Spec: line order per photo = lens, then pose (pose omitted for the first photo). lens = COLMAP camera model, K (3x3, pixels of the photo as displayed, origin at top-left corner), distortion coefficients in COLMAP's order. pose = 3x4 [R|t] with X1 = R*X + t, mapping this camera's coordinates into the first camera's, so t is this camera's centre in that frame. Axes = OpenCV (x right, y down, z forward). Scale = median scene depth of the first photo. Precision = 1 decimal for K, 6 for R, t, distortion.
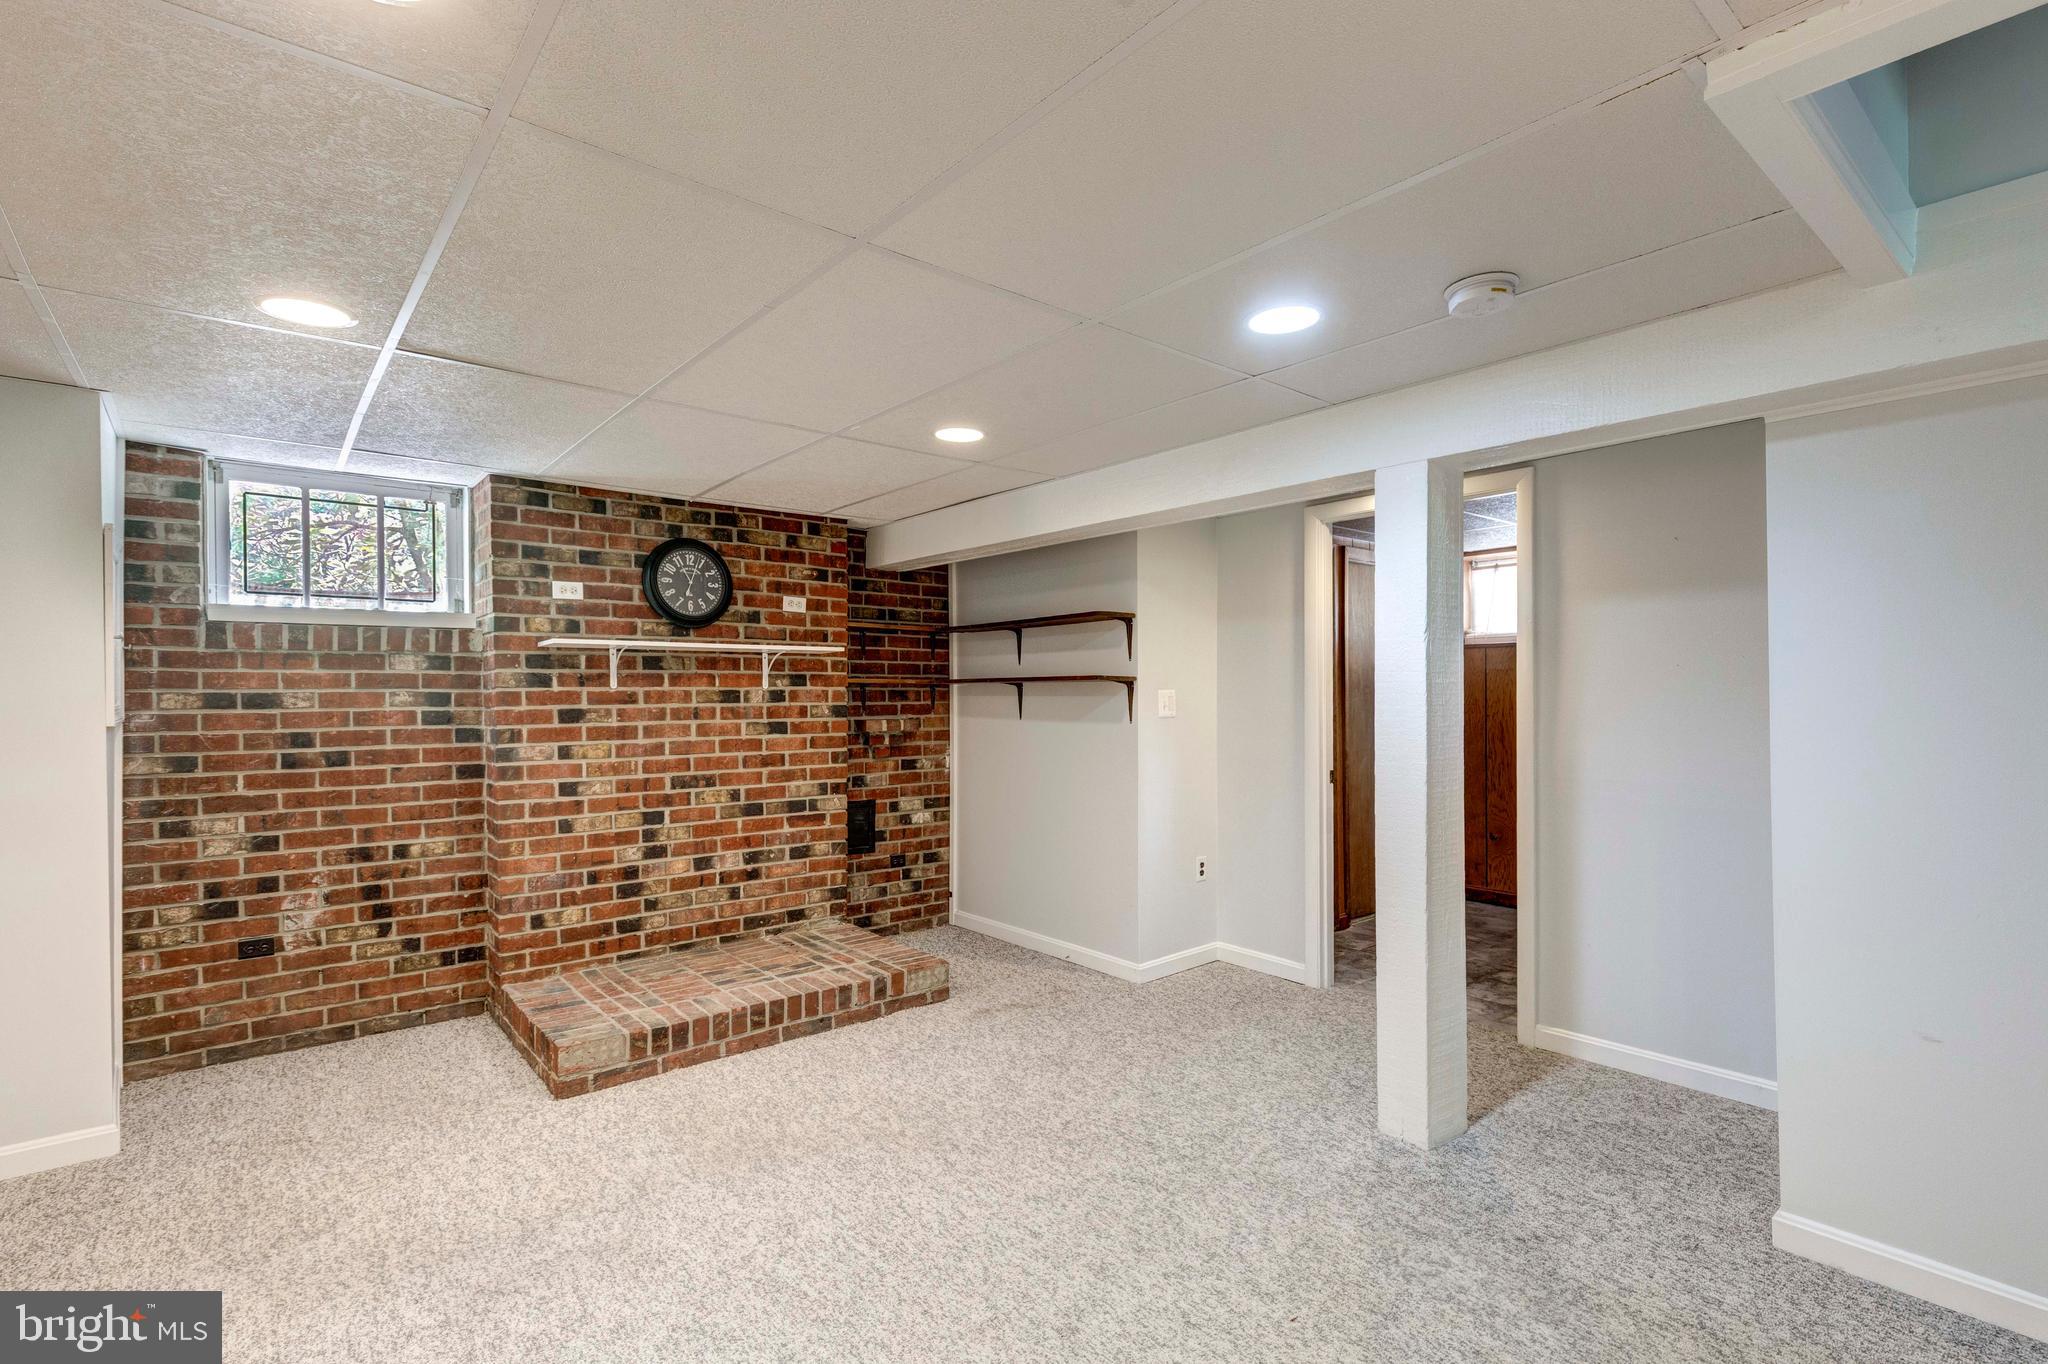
lens RADIAL K [[927.4, 0, 1036.5], [0, 927.4, 682.3], [0, 0, 1]] dist [0.007169, 0.000044]
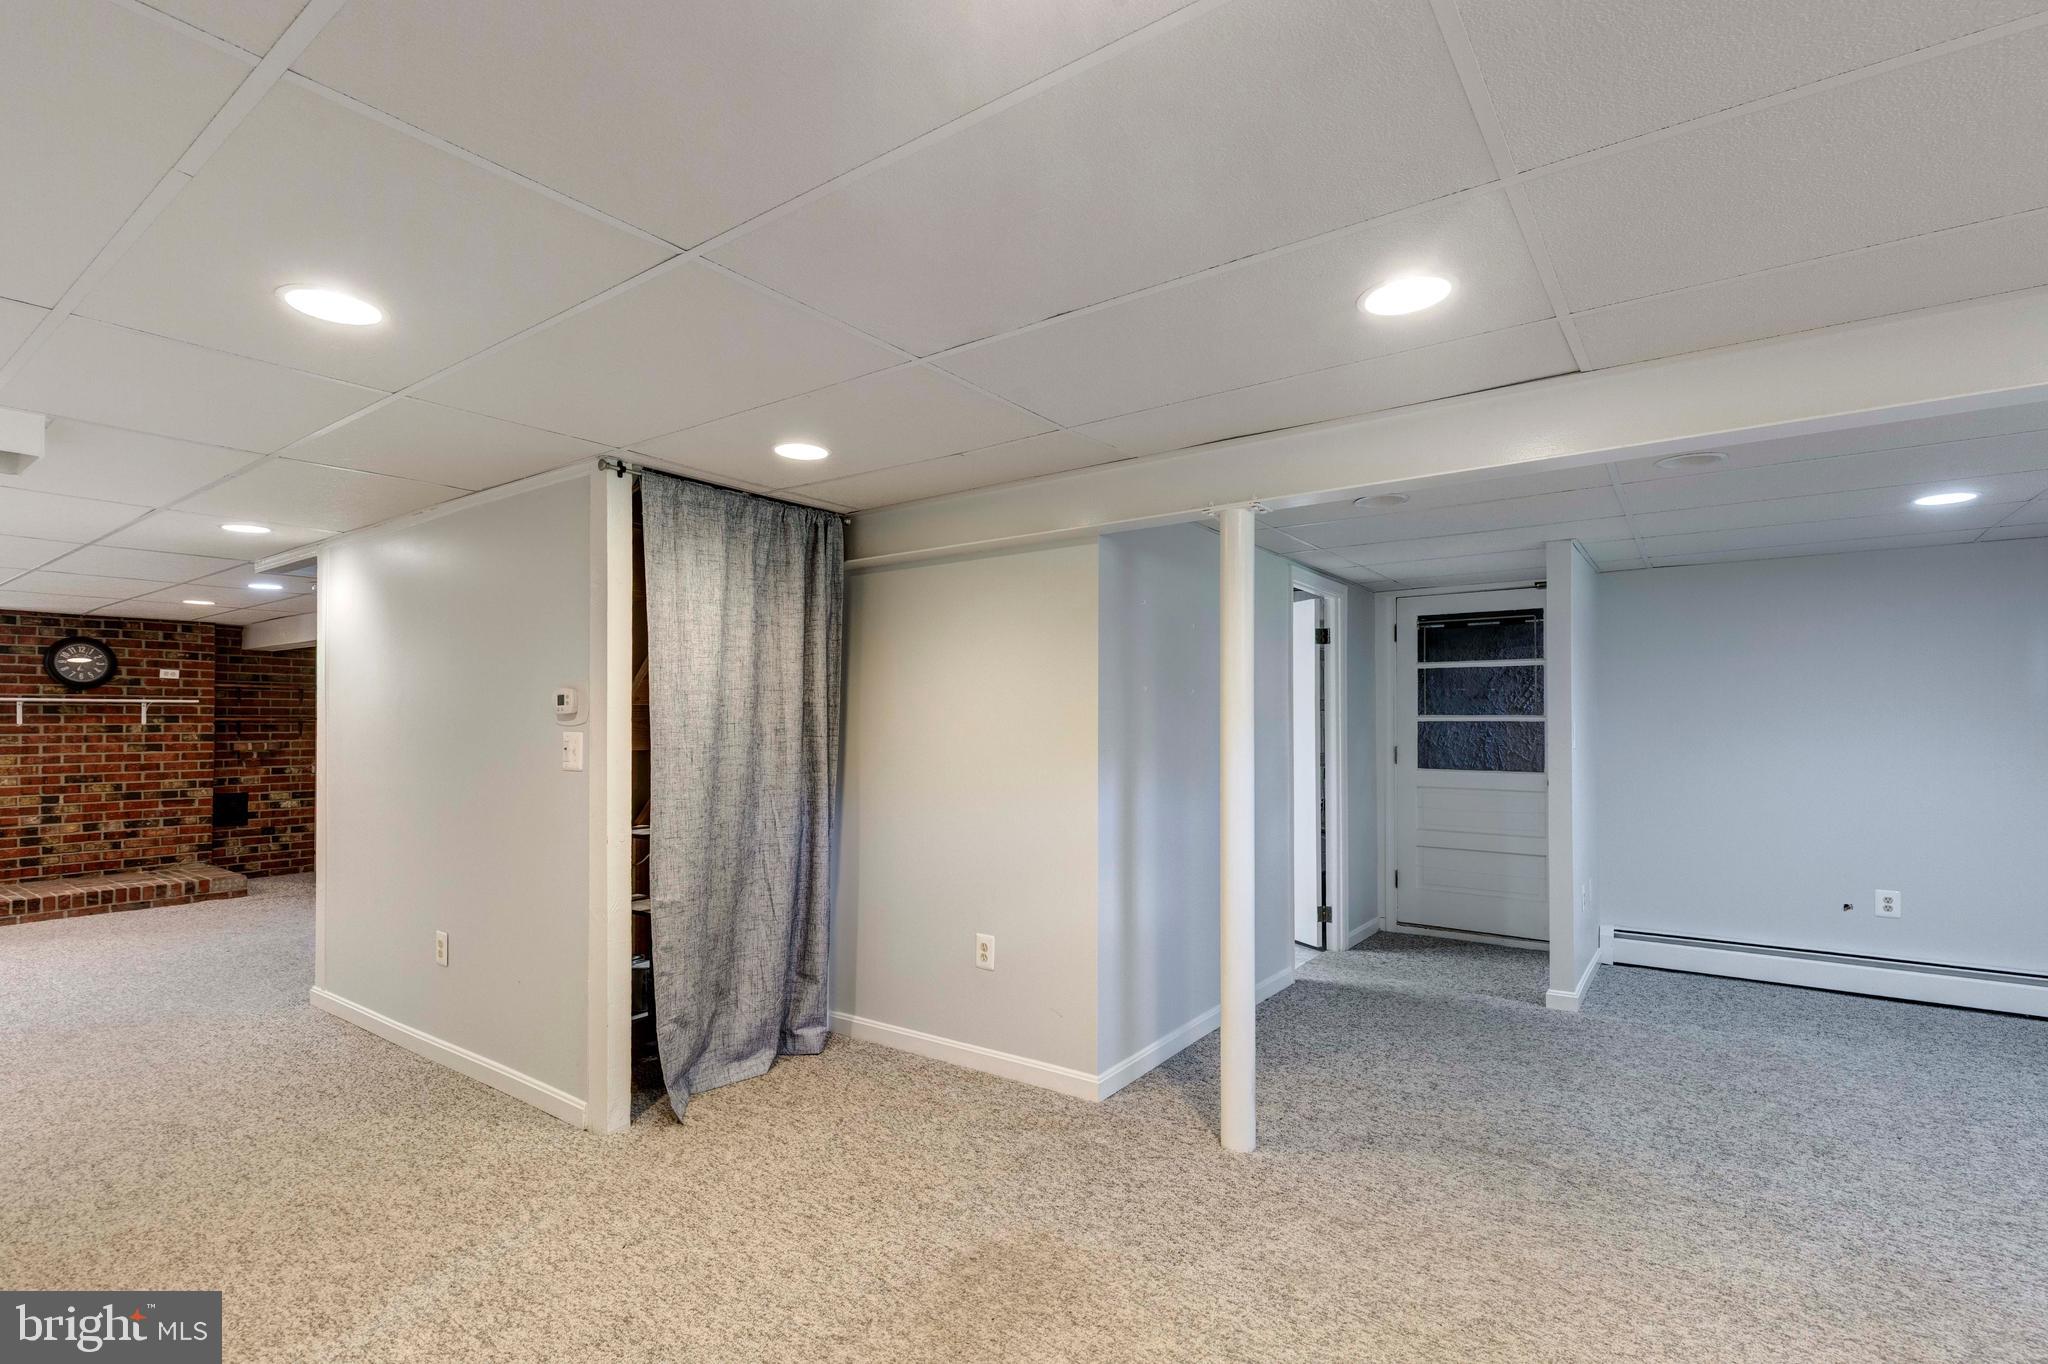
lens RADIAL K [[927.4, 0, 1012.3], [0, 927.4, 698.4], [0, 0, 1]] dist [0.007169, 0.000044]
pose [[0.973463, 0.004653, 0.228799, 0.839584], [-0.000960, 0.999867, -0.016253, -0.013718], [-0.228844, 0.015602, 0.973338, -0.993984]]
